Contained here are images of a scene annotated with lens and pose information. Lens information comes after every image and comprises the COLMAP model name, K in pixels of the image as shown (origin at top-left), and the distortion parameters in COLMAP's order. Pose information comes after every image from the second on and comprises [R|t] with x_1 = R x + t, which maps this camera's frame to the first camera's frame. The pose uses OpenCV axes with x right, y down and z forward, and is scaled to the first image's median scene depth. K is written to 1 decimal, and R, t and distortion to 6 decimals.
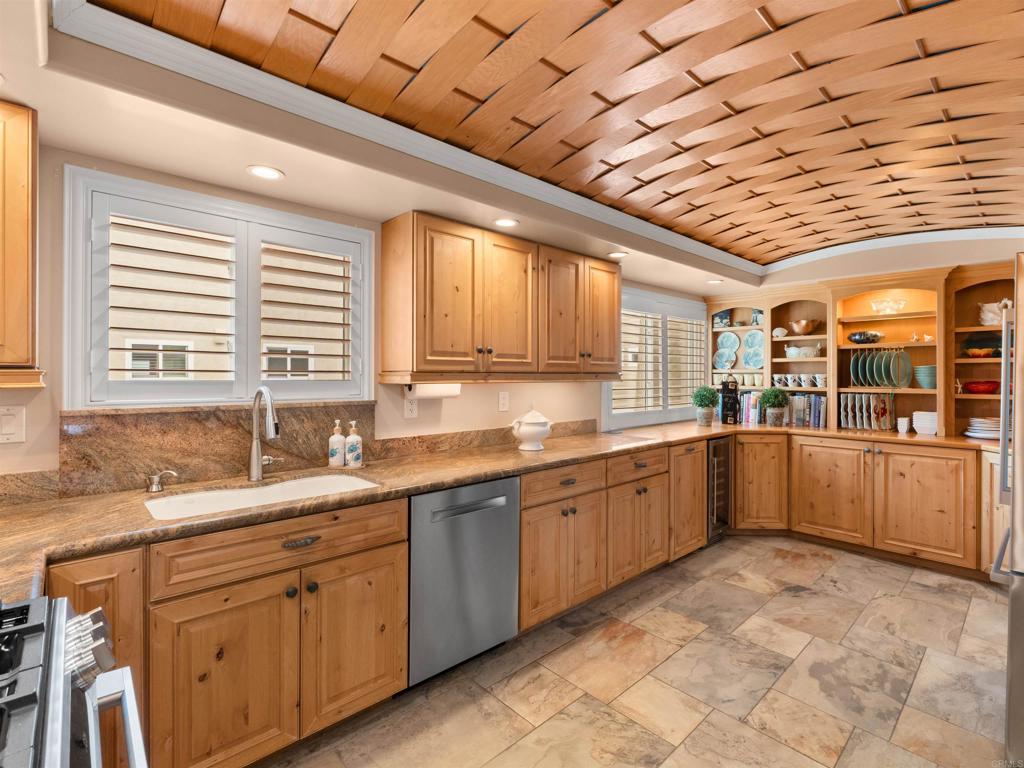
lens RADIAL K [[488.4, 0, 506.1], [0, 488.4, 375.3], [0, 0, 1]] dist [-0.006103, 0.000230]
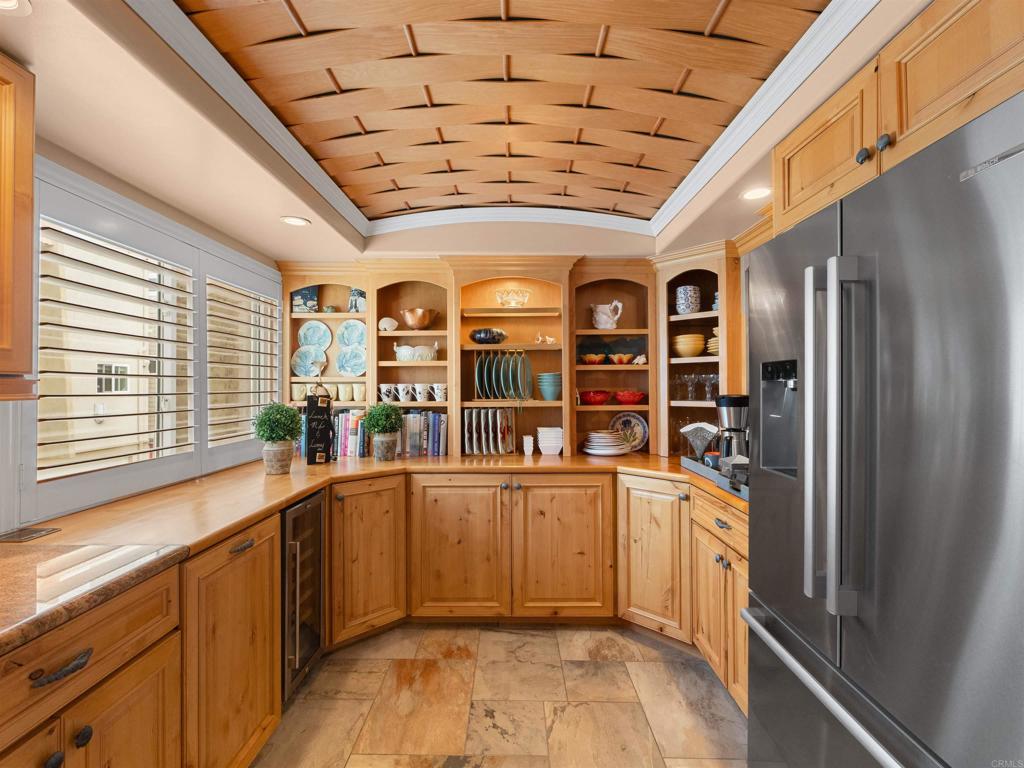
lens RADIAL K [[488.4, 0, 514.1], [0, 488.4, 380.6], [0, 0, 1]] dist [-0.006103, 0.000230]
pose [[0.673690, 0.006922, 0.738982, 0.208694], [0.005618, 0.999879, -0.014487, 0.005368], [-0.738993, 0.013911, 0.673570, 0.499554]]
